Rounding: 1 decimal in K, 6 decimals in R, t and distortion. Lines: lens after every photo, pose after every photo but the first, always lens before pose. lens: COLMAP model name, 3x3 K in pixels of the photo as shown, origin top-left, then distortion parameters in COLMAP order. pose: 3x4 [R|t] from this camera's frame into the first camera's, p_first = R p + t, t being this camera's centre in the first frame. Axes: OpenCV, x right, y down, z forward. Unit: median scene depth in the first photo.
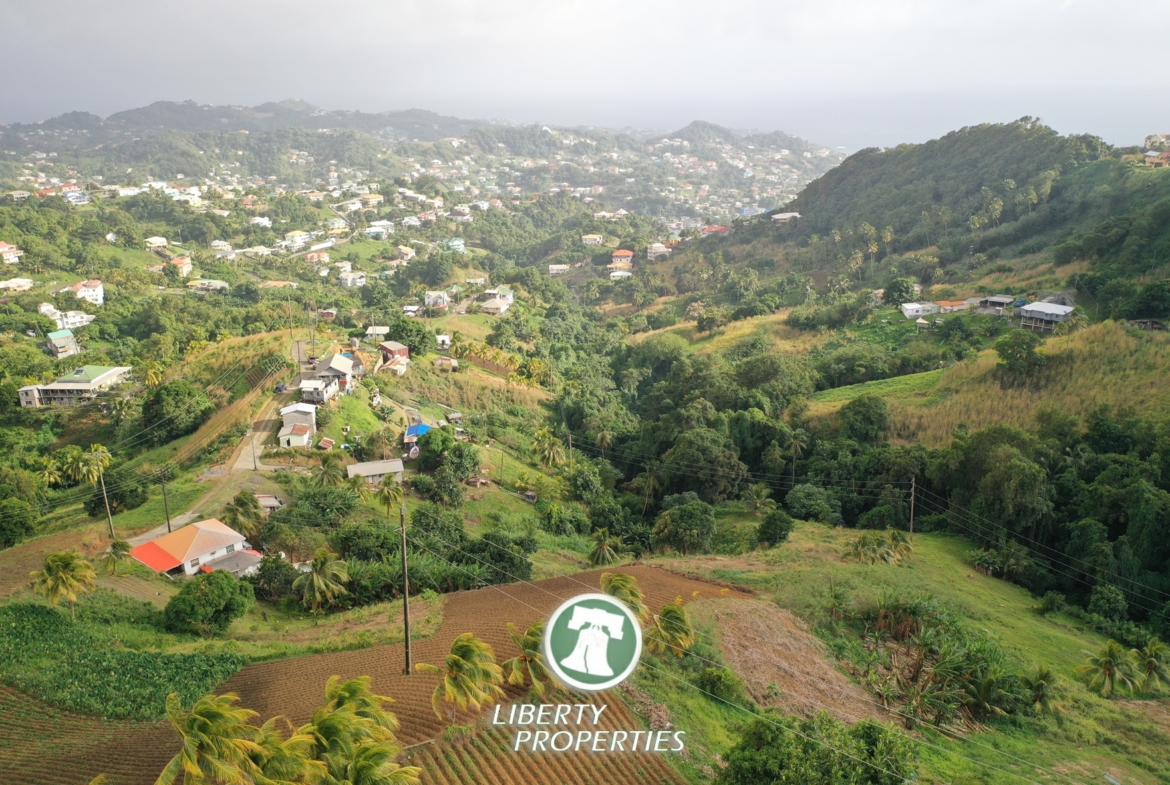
lens RADIAL K [[929.3, 0, 584.0], [0, 929.3, 399.0], [0, 0, 1]] dist [0.002117, -0.001847]
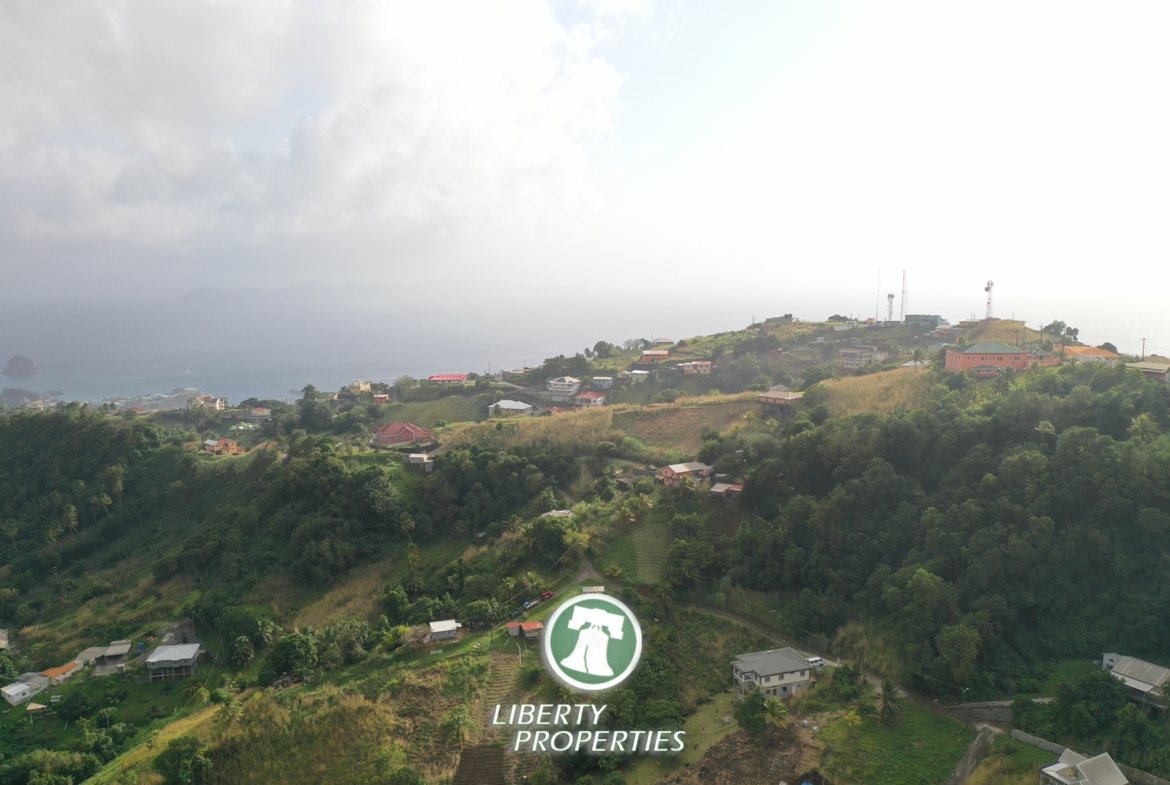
lens RADIAL K [[929.3, 0, 587.7], [0, 929.3, 393.9], [0, 0, 1]] dist [0.002117, -0.001847]
pose [[0.569483, -0.097561, 0.816193, -0.013653], [0.272095, 0.959329, -0.075179, -0.148054], [-0.775664, 0.264895, 0.572867, 0.041201]]
